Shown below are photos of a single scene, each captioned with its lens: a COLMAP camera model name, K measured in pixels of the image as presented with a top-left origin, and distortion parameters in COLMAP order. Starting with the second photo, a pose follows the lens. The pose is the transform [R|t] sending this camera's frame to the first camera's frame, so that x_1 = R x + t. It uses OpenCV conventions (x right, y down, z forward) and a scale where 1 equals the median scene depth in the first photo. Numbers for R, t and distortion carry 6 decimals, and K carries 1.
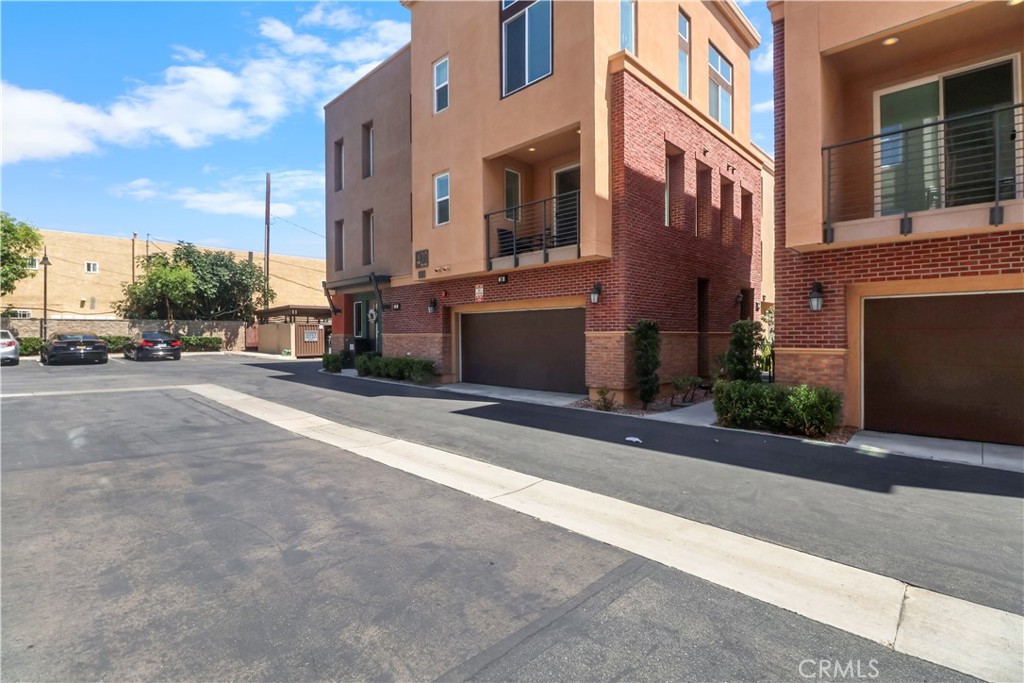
lens RADIAL K [[481.4, 0, 509.2], [0, 481.4, 335.4], [0, 0, 1]] dist [-0.001093, -0.009559]
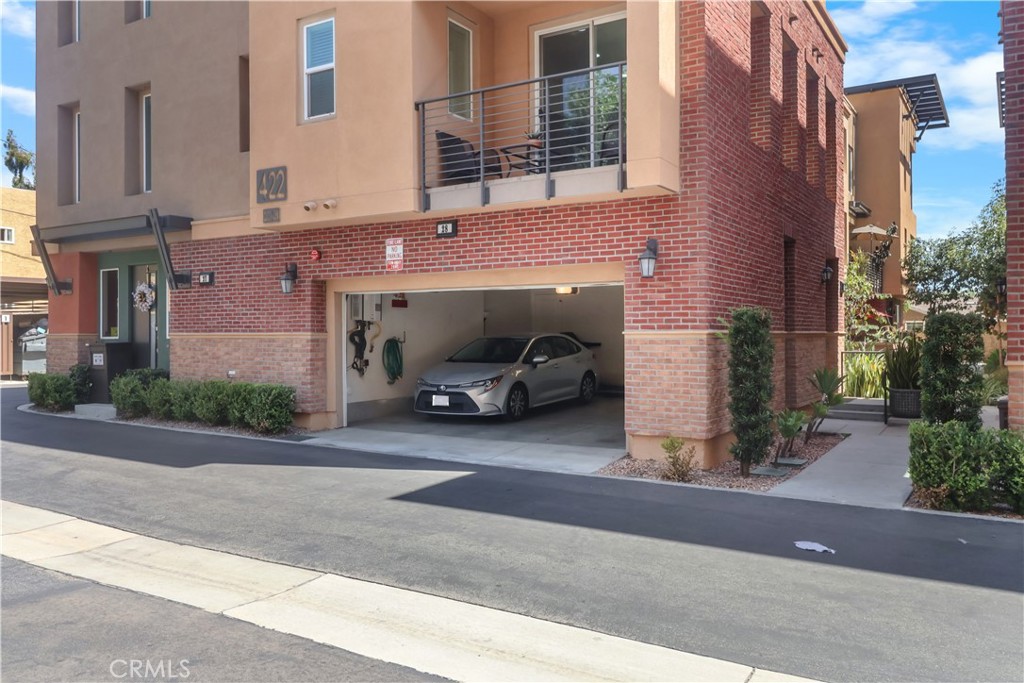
lens RADIAL K [[801.2, 0, 511.9], [0, 801.2, 322.2], [0, 0, 1]] dist [0.010132, 0.000027]
pose [[0.975410, 0.004975, 0.220342, -0.129473], [-0.001572, 0.999877, -0.015616, -0.002375], [-0.220393, 0.014886, 0.975298, 0.136986]]
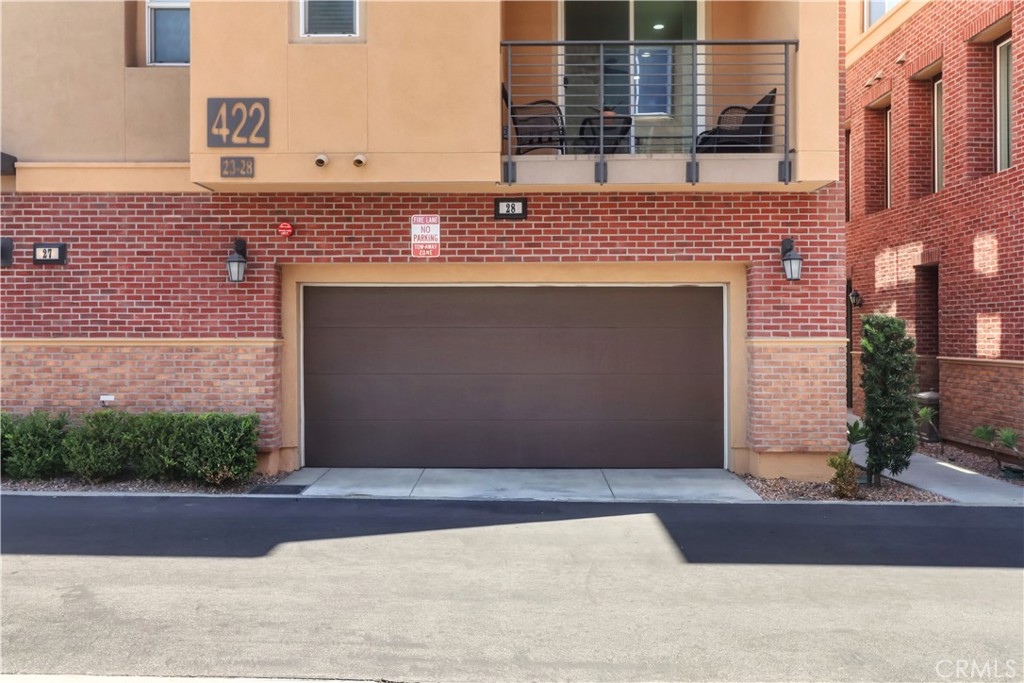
lens RADIAL K [[801.2, 0, 511.9], [0, 801.2, 322.2], [0, 0, 1]] dist [0.010132, 0.000027]
pose [[0.723322, 0.017165, 0.690297, -0.466290], [-0.003348, 0.999766, -0.021353, -0.004174], [-0.690502, 0.013134, 0.723211, 0.483139]]
